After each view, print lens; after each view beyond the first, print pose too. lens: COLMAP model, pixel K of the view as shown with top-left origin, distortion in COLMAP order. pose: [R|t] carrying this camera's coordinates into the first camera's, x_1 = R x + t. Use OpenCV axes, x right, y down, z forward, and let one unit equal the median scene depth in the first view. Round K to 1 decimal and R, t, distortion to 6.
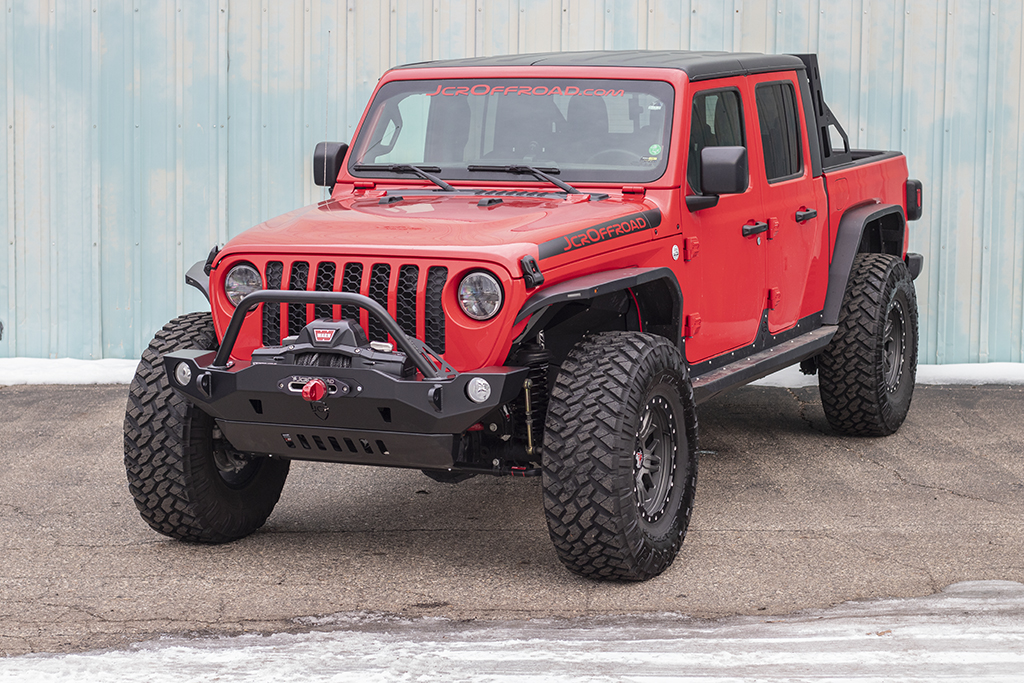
lens RADIAL K [[2396.0, 0, 512.0], [0, 2396.0, 341.5], [0, 0, 1]] dist [-0.096454, -0.075306]
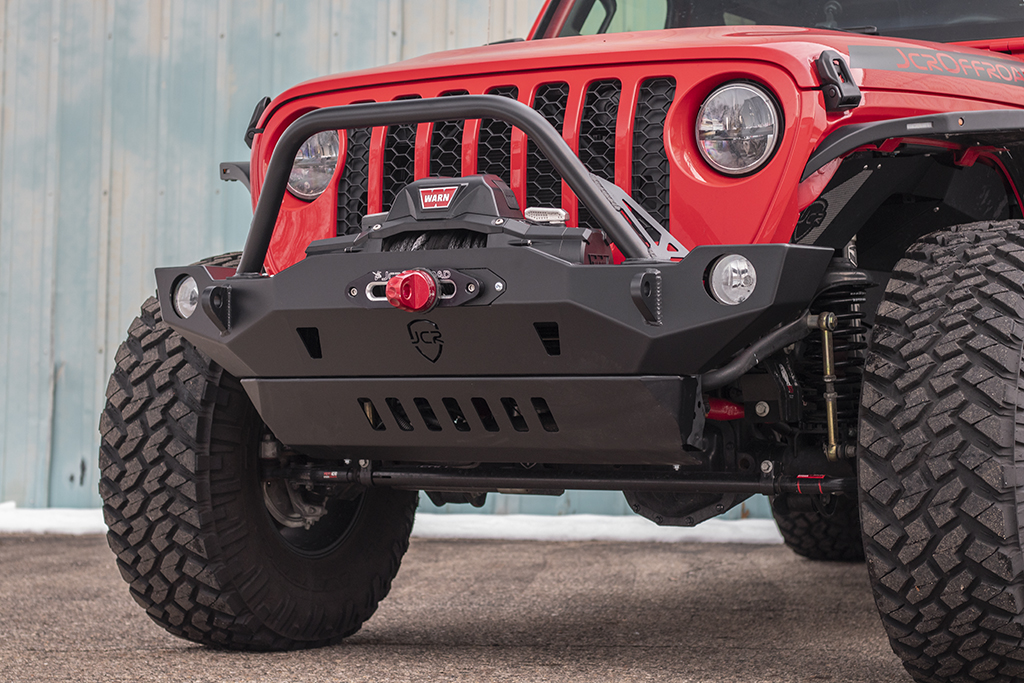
lens RADIAL K [[2396.0, 0, 512.0], [0, 2396.0, 341.5], [0, 0, 1]] dist [-0.096454, -0.075306]
pose [[0.993442, 0.002782, -0.114305, -0.002256], [-0.020337, 0.988062, -0.152710, 0.100700], [0.112516, 0.154034, 0.981638, 0.460588]]
